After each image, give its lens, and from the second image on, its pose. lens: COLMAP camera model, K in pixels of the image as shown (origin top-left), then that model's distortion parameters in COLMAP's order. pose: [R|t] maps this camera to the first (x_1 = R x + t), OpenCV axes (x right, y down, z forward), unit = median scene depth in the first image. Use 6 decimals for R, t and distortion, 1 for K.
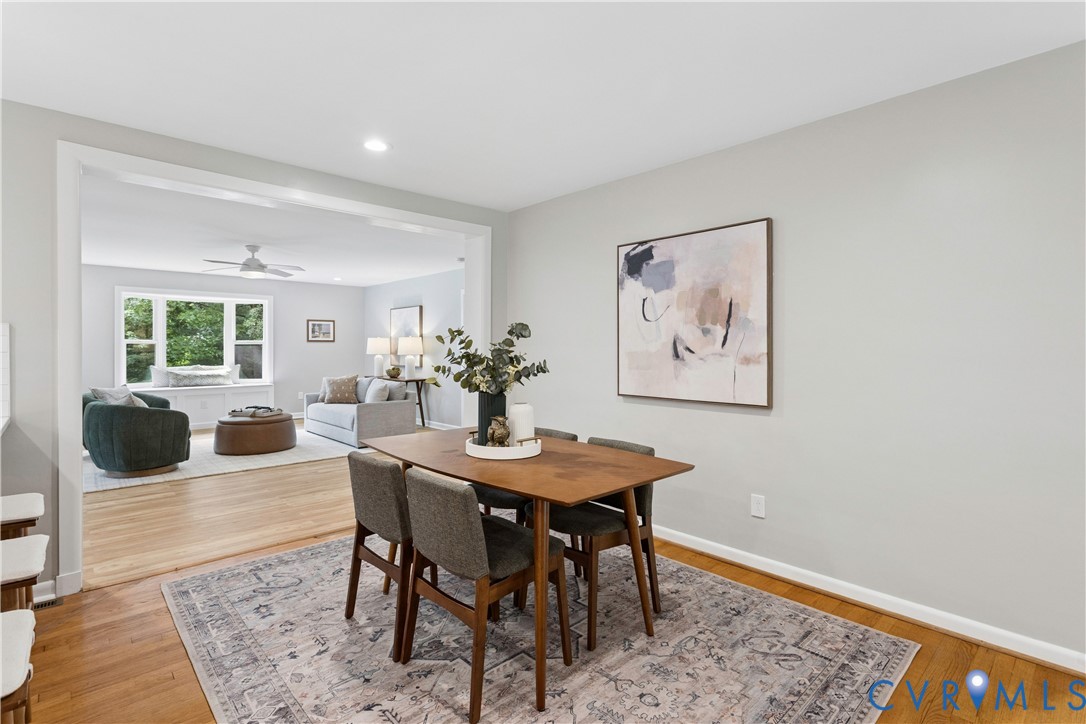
lens RADIAL K [[524.4, 0, 543.0], [0, 524.4, 362.0], [0, 0, 1]] dist [0.002330, 0.000170]
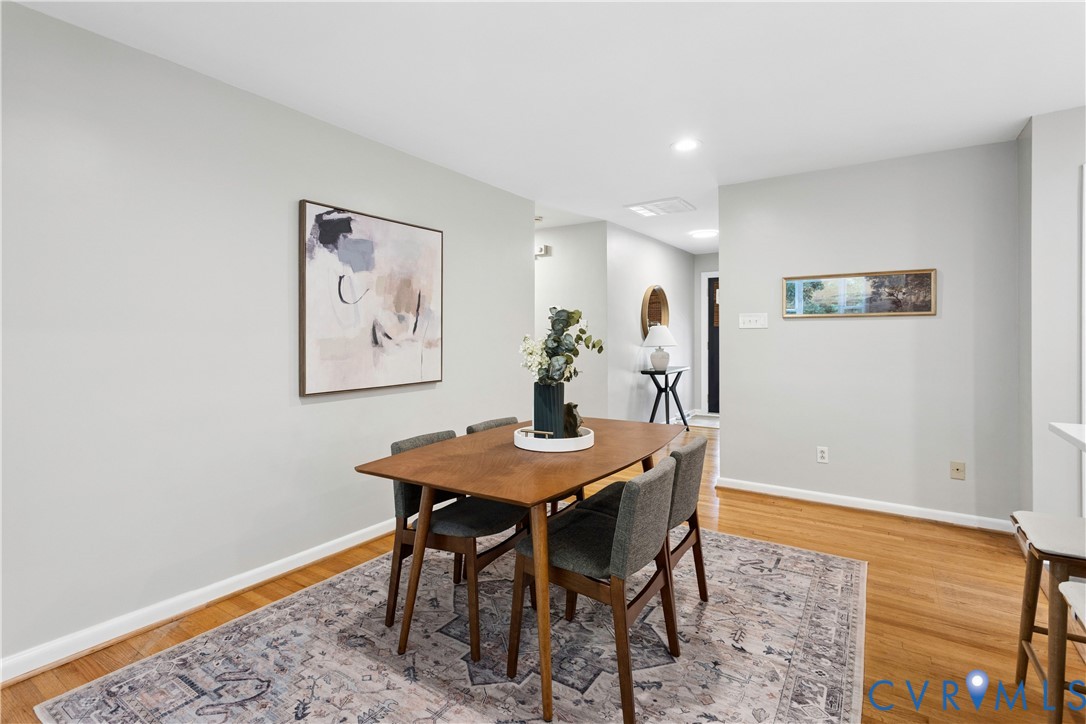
lens RADIAL K [[519.6, 0, 516.9], [0, 519.6, 355.0], [0, 0, 1]] dist [0.000044, 0.000395]
pose [[-0.209636, -0.043319, 0.976820, -0.751352], [0.024249, 0.998481, 0.049483, -0.030043], [-0.977479, 0.034061, -0.208267, 0.971580]]
